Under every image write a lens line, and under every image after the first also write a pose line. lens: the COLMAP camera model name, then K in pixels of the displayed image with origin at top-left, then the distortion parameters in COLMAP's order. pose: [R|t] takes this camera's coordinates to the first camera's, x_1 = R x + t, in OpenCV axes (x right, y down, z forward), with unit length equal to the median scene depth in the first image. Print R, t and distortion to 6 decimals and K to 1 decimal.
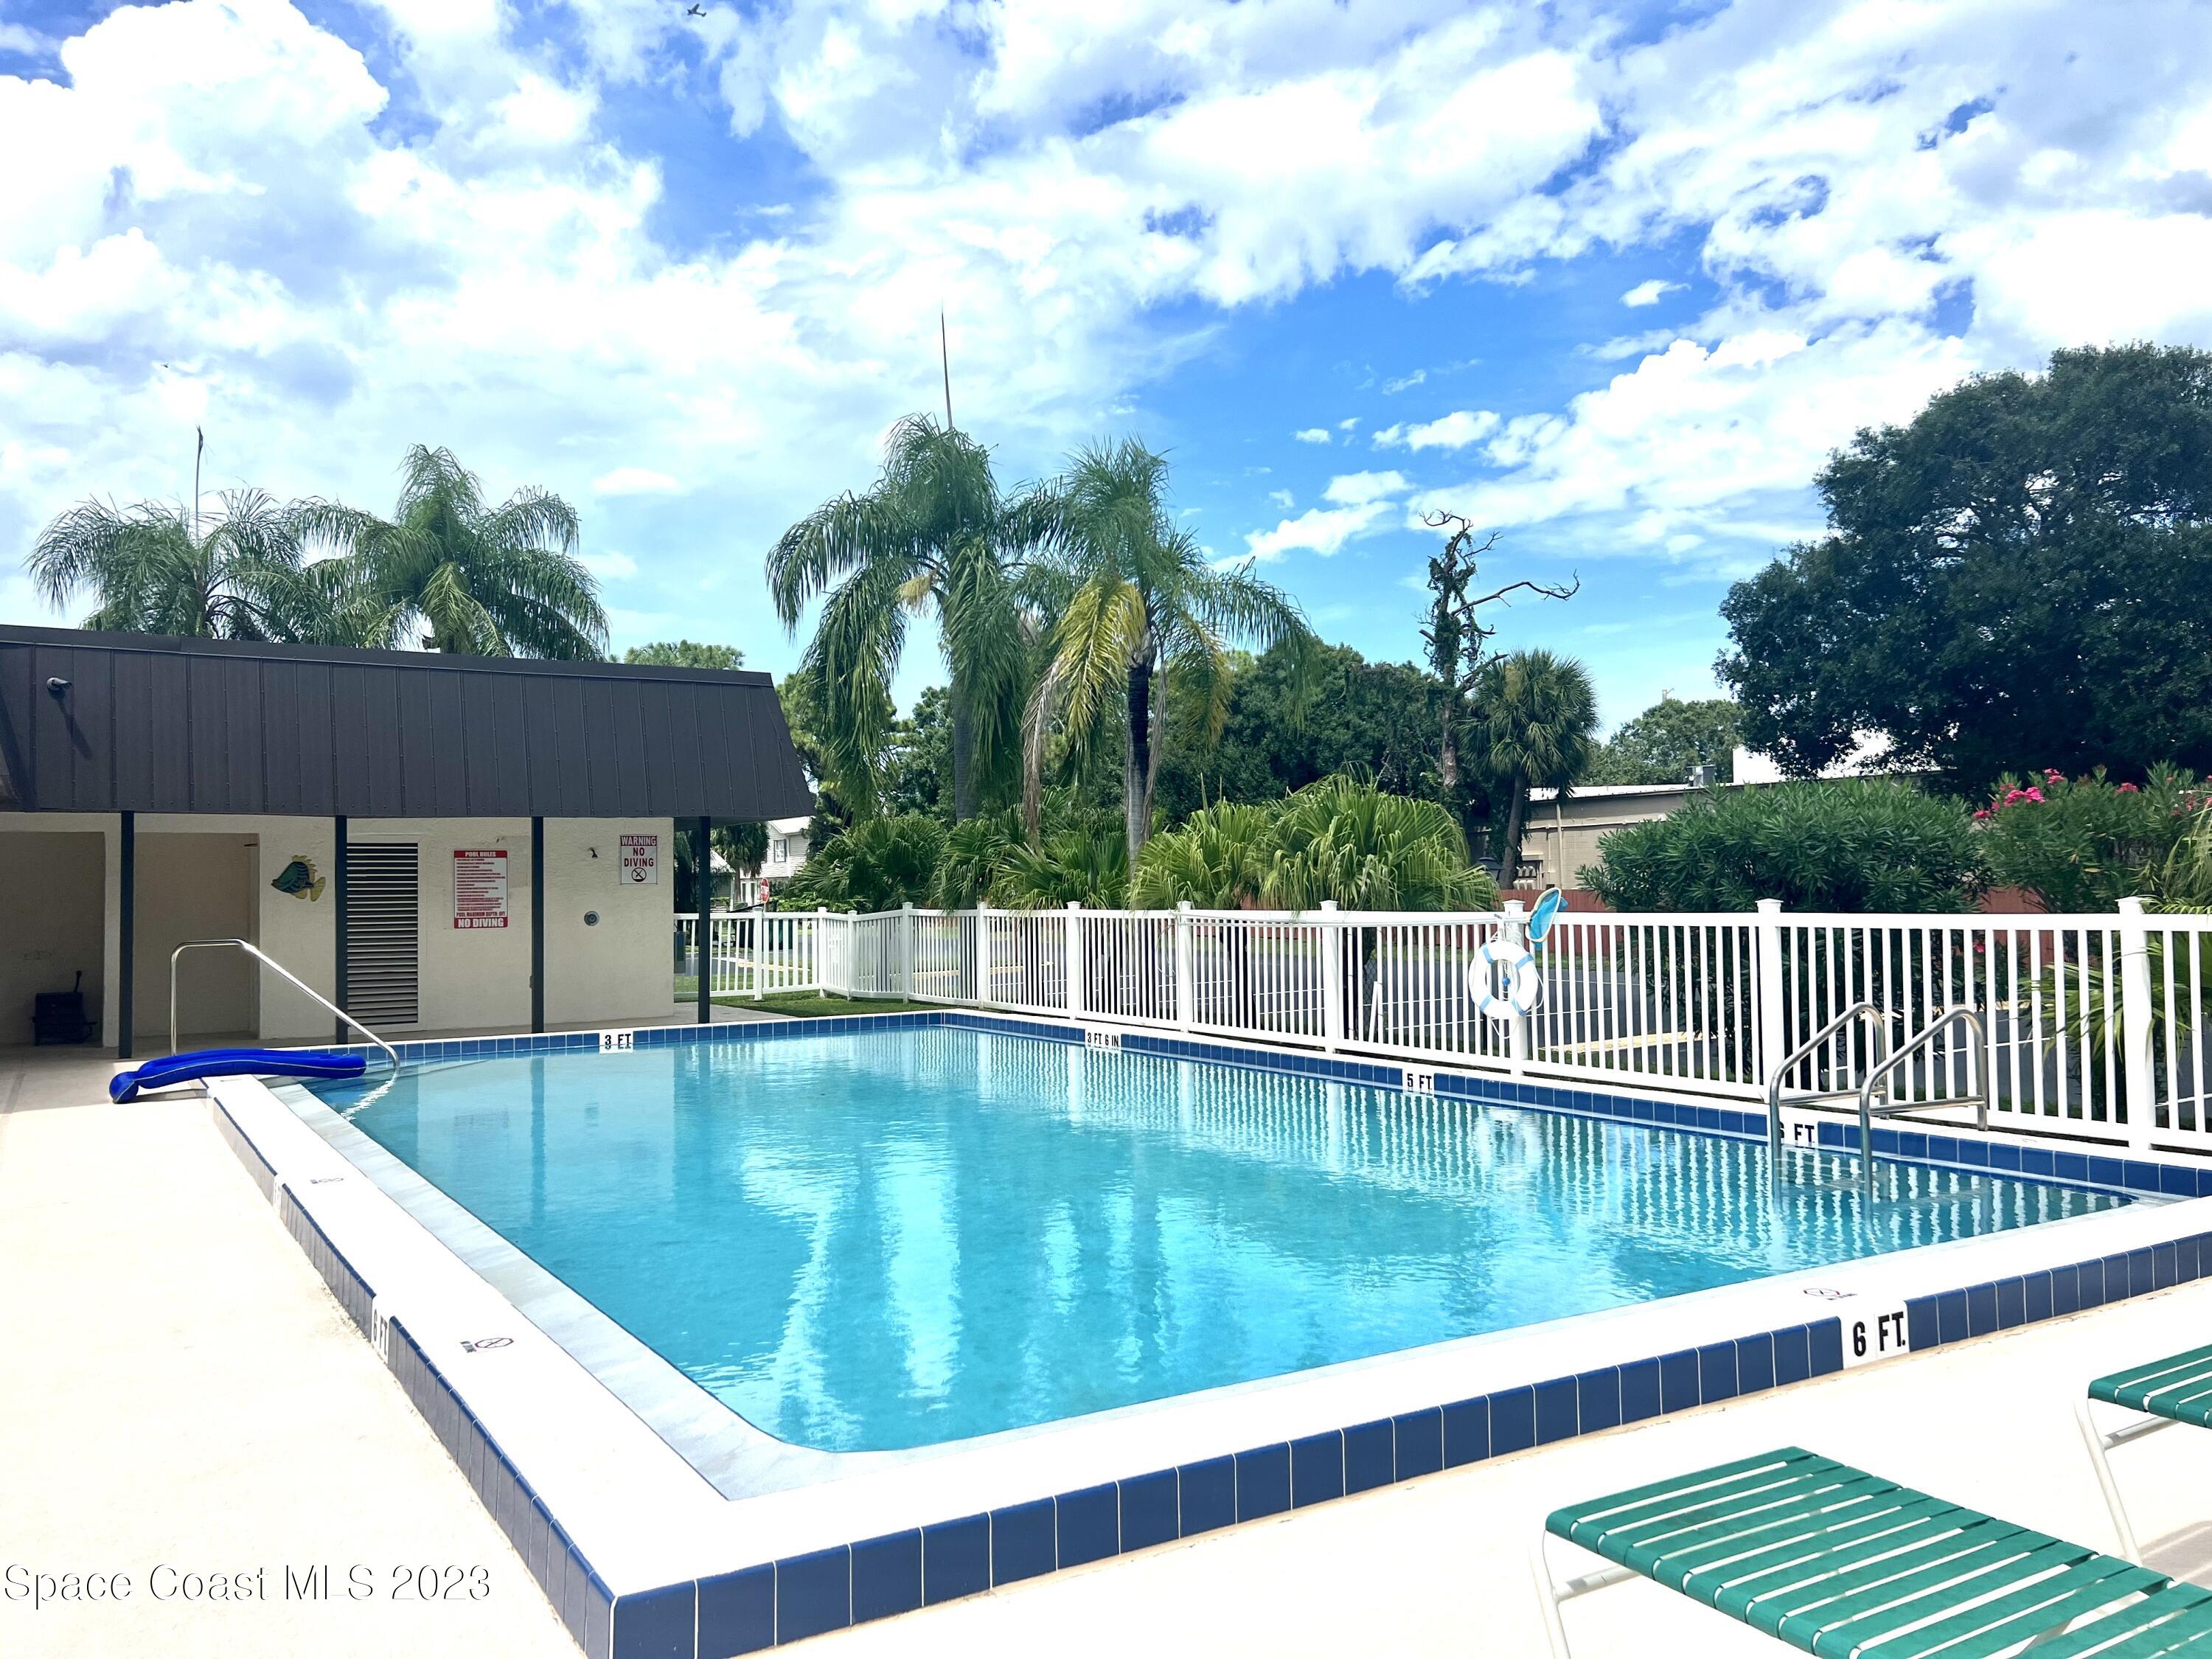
lens RADIAL K [[1670.3, 0, 1106.0], [0, 1670.3, 829.5], [0, 0, 1]] dist [-0.005183, -0.012161]
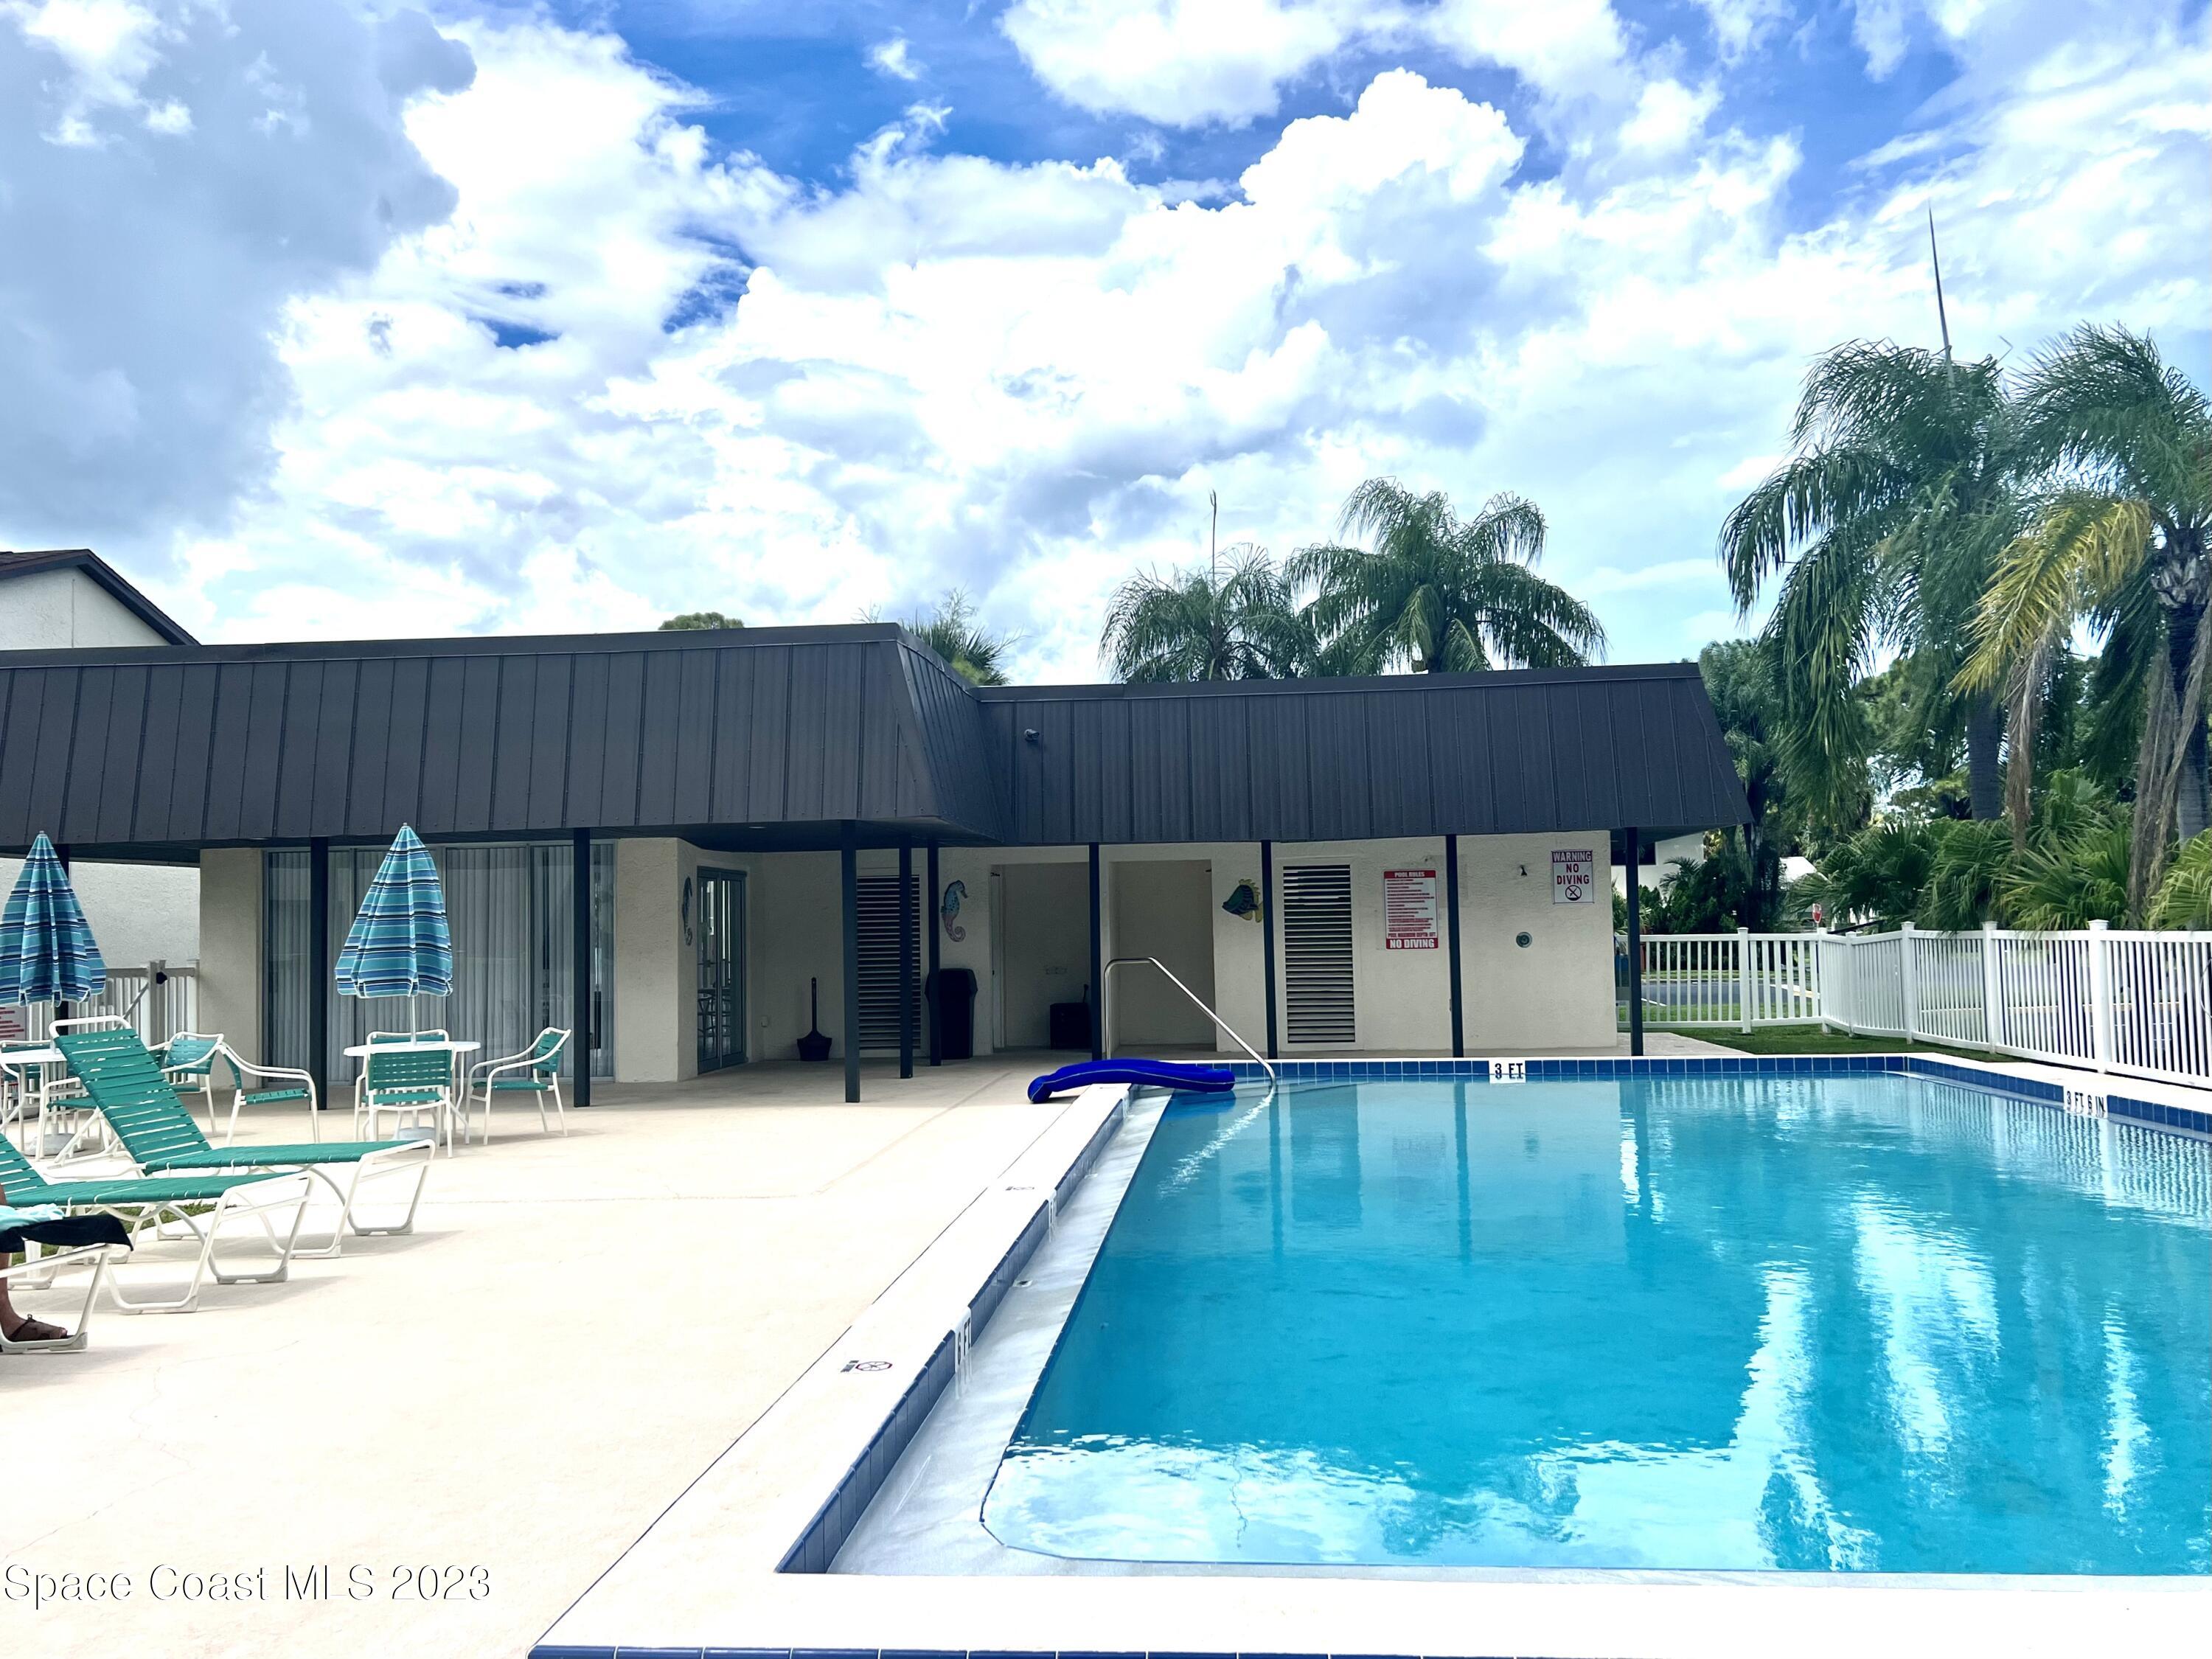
lens RADIAL K [[1695.4, 0, 1106.0], [0, 1695.4, 829.5], [0, 0, 1]] dist [0.103449, -0.165567]
pose [[0.794681, -0.037014, -0.605897, 0.096164], [0.030378, 0.999314, -0.021204, 0.003958], [0.606266, -0.001556, 0.795260, 0.083782]]
